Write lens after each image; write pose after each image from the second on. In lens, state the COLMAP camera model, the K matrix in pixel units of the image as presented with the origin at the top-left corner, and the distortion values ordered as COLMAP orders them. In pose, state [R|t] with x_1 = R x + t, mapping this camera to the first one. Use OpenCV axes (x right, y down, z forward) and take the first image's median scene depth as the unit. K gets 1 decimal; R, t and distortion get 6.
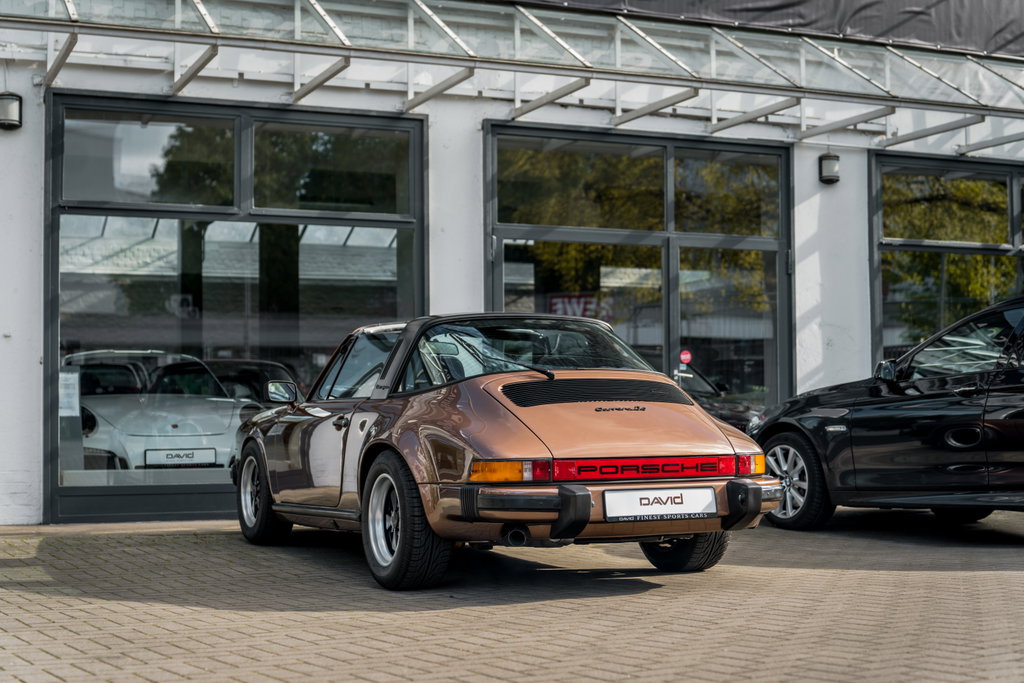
lens RADIAL K [[1503.7, 0, 512.0], [0, 1503.7, 341.5], [0, 0, 1]] dist [-0.091582, 0.038542]
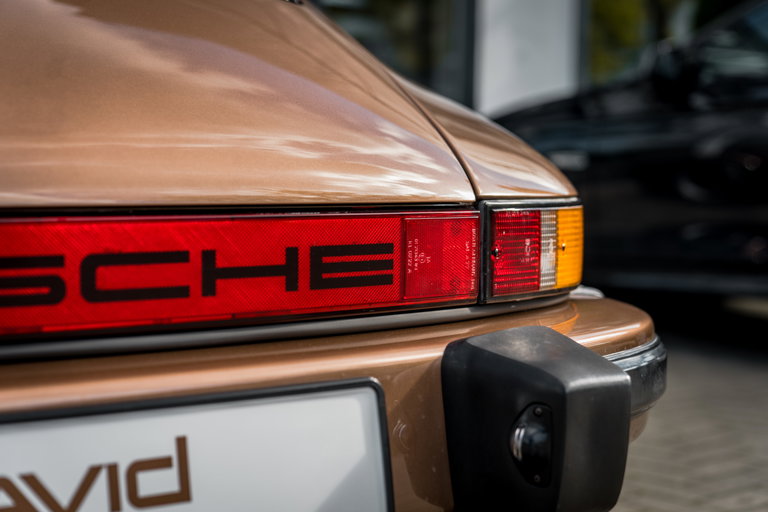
lens RADIAL K [[1127.7, 0, 384.0], [0, 1127.7, 256.0], [0, 0, 1]] dist [-0.091582, 0.038542]
pose [[0.988600, 0.002486, 0.150546, 0.111351], [-0.019487, 0.993566, 0.111564, 0.064888], [-0.149300, -0.113226, 0.982288, 0.842748]]
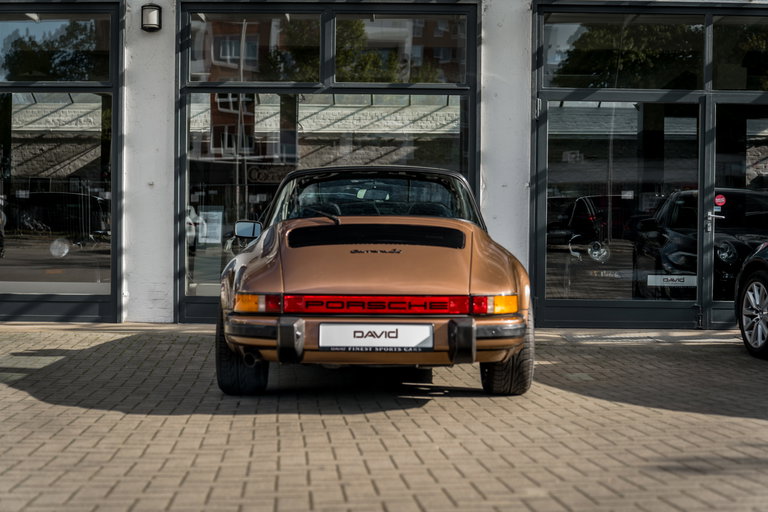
lens RADIAL K [[1127.7, 0, 384.0], [0, 1127.7, 256.0], [0, 0, 1]] dist [-0.091582, 0.038542]
pose [[0.913993, 0.023655, -0.405039, 0.424927], [0.003266, 0.997838, 0.065644, -0.007641], [0.405716, -0.061321, 0.911940, 0.223746]]
